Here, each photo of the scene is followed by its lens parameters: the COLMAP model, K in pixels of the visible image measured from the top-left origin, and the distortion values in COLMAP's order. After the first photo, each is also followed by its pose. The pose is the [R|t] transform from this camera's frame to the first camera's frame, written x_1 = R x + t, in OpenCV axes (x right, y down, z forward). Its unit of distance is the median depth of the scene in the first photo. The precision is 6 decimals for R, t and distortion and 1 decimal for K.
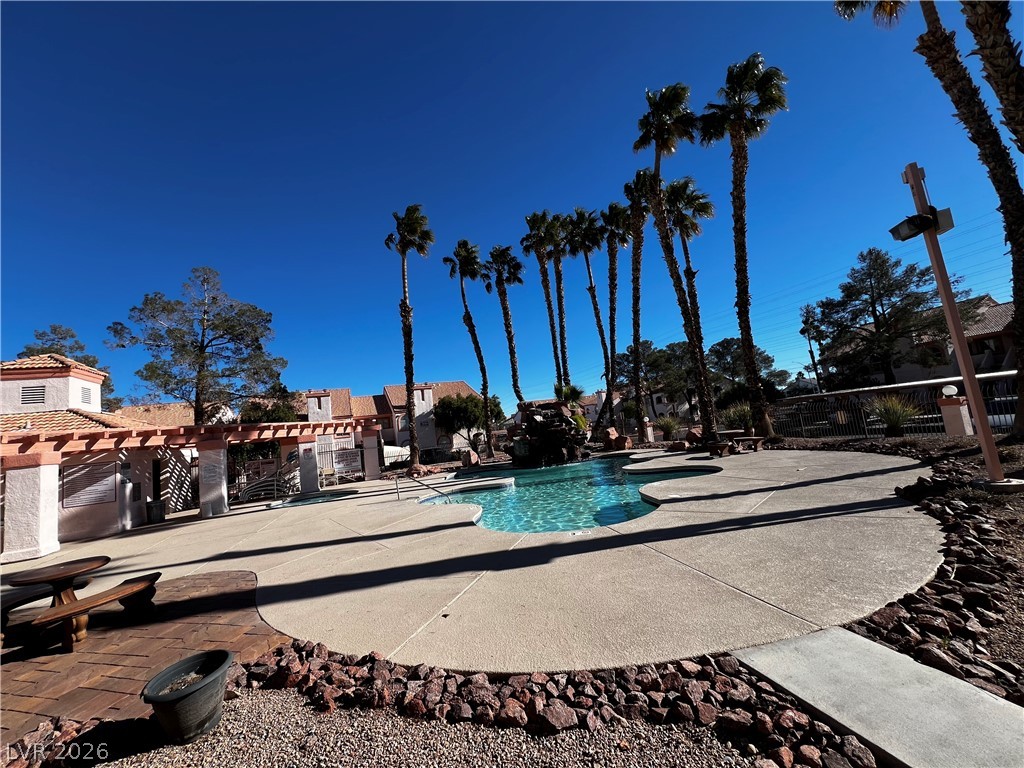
lens RADIAL K [[405.4, 0, 507.7], [0, 405.4, 384.5], [0, 0, 1]] dist [0.000695, -0.000453]
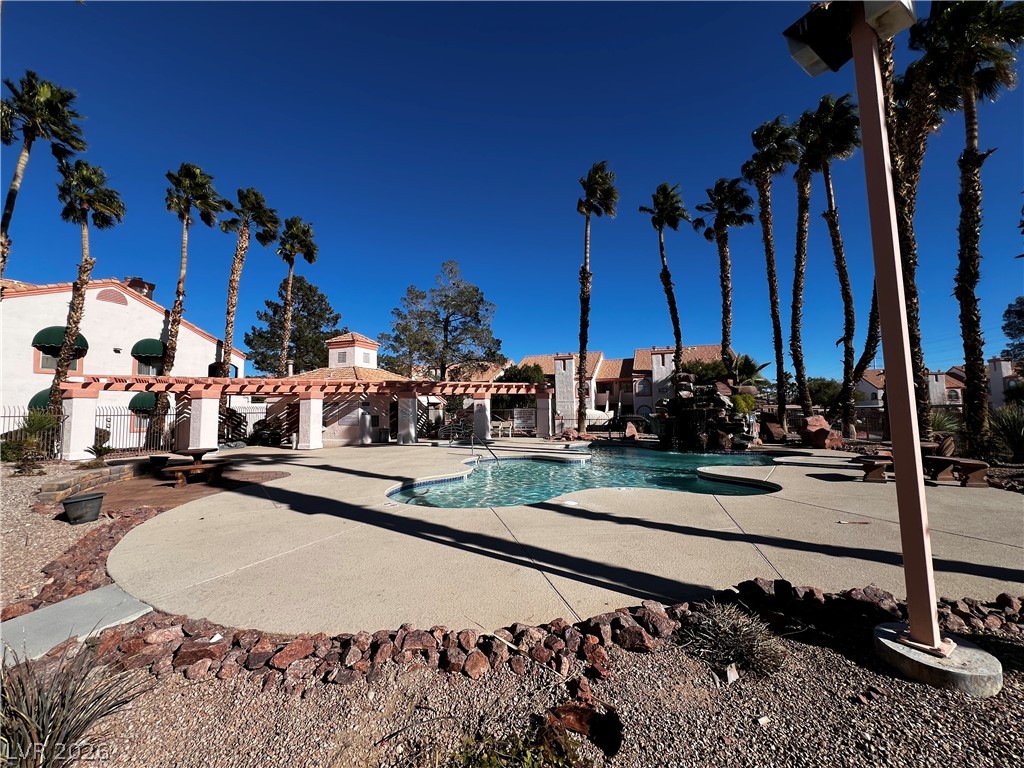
lens RADIAL K [[405.4, 0, 507.4], [0, 405.4, 383.9], [0, 0, 1]] dist [0.000695, -0.000453]
pose [[0.754312, 0.060818, -0.653693, 0.274419], [0.000885, 0.995605, 0.093650, -0.013170], [0.656516, -0.071220, 0.750942, 0.102926]]
